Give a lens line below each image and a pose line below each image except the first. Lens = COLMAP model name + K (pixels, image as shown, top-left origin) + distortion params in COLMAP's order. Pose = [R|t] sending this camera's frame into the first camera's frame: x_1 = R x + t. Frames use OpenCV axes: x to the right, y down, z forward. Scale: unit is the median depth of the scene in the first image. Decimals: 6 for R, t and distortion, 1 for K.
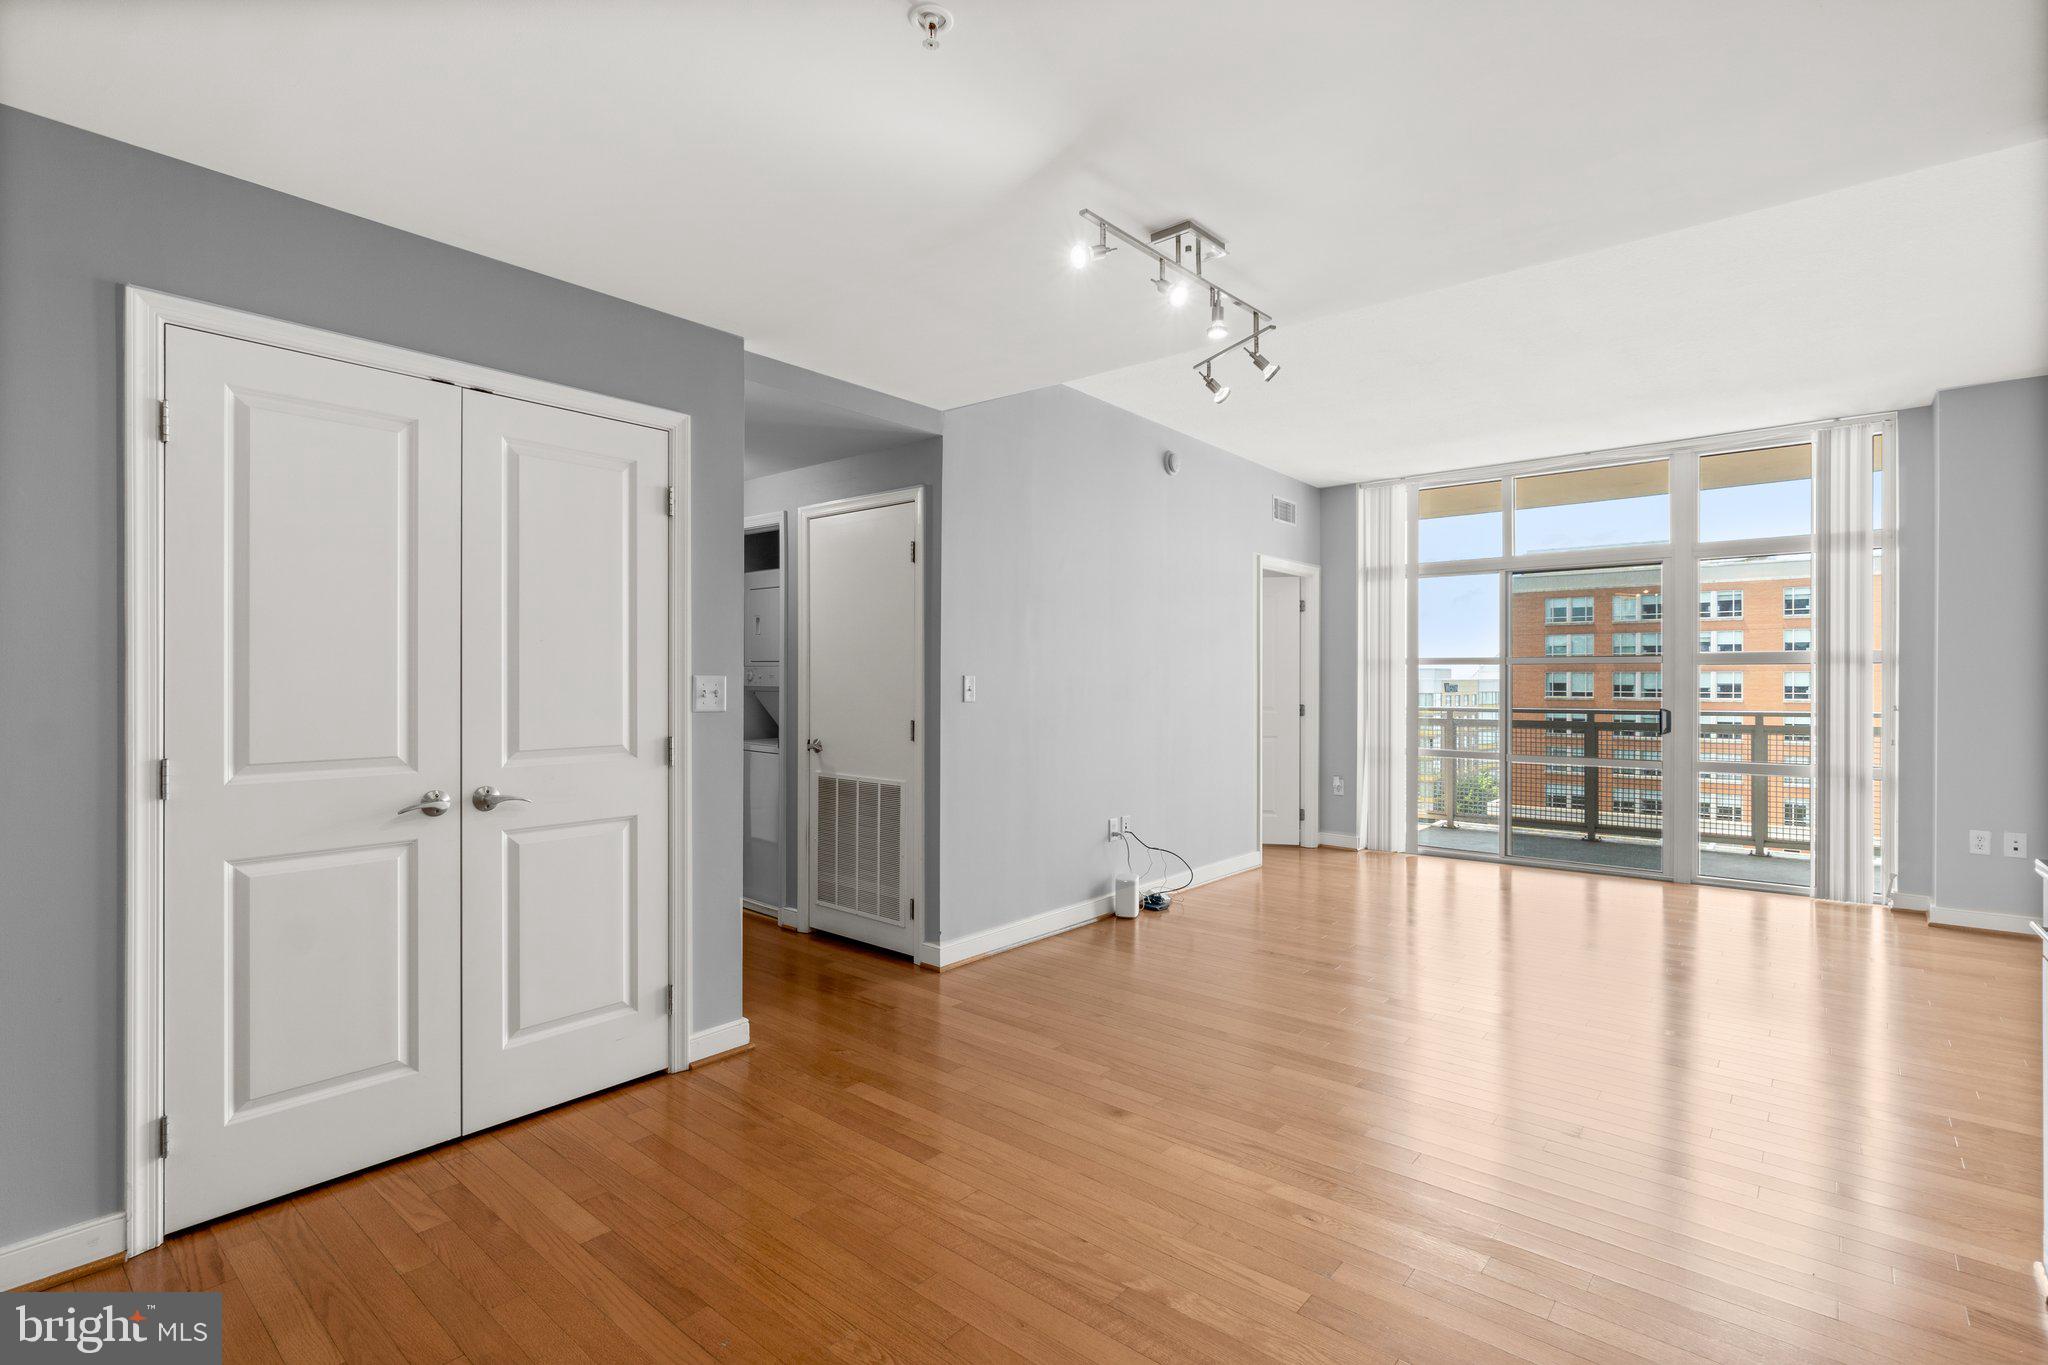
lens RADIAL K [[957.1, 0, 1025.7], [0, 957.1, 678.9], [0, 0, 1]] dist [-0.007731, 0.001164]
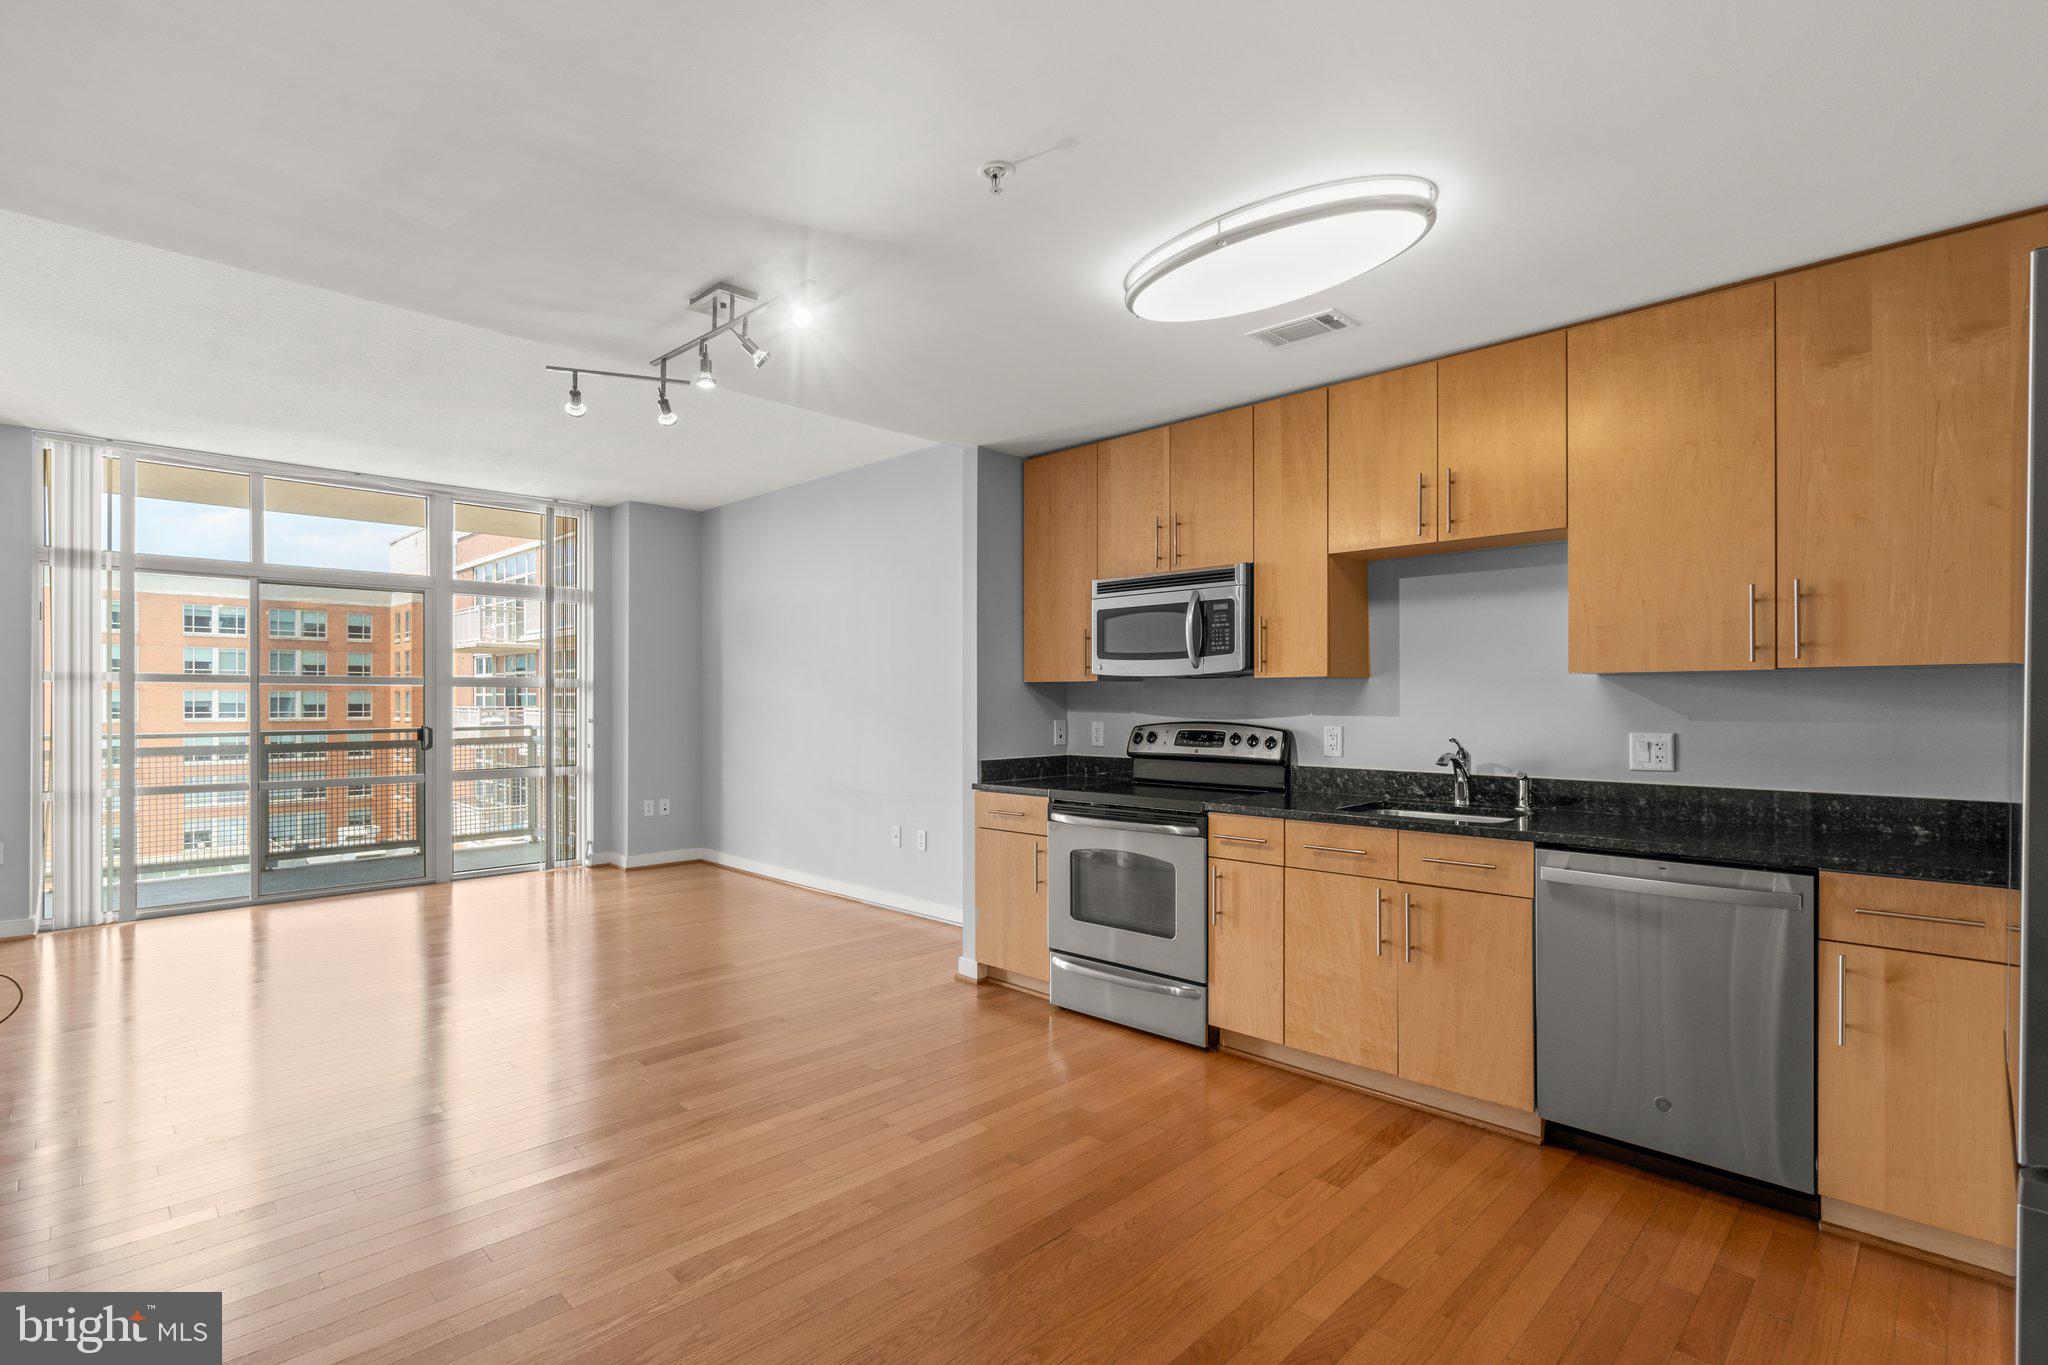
lens RADIAL K [[957.1, 0, 1018.0], [0, 957.1, 707.0], [0, 0, 1]] dist [-0.007731, 0.001164]
pose [[0.076336, -0.008072, 0.997049, -0.404187], [-0.001524, 0.999965, 0.008212, -0.001131], [-0.997081, -0.002147, 0.076321, 0.266380]]
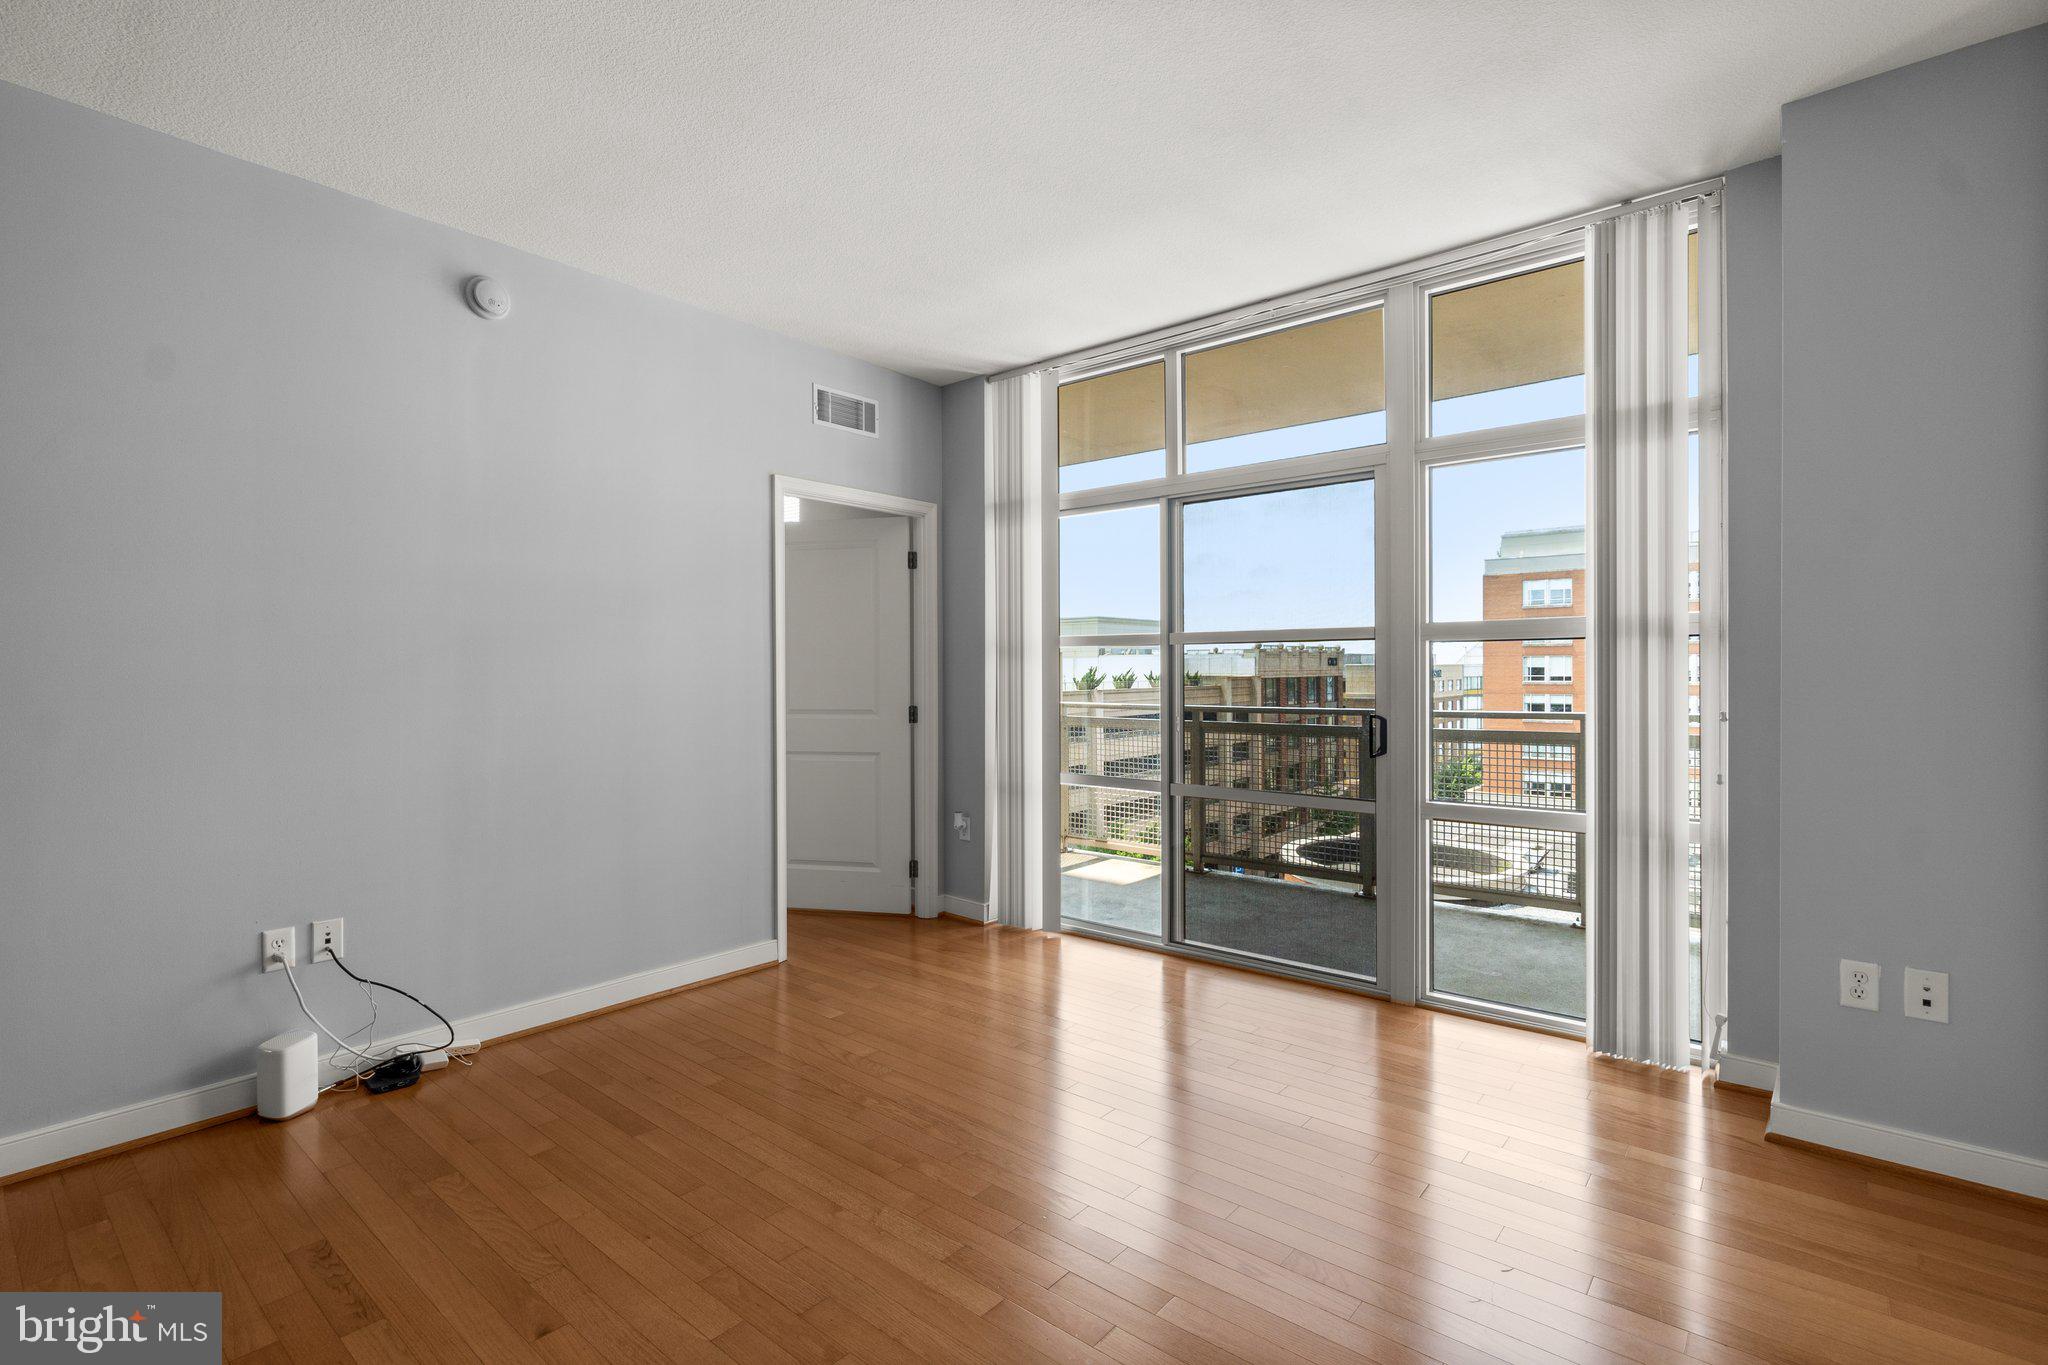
lens RADIAL K [[957.1, 0, 1031.8], [0, 957.1, 666.1], [0, 0, 1]] dist [-0.007731, 0.001164]
pose [[0.999973, -0.005307, 0.005113, 0.491179], [0.005306, 0.999986, 0.000258, -0.001351], [-0.005114, -0.000231, 0.999987, 0.432462]]
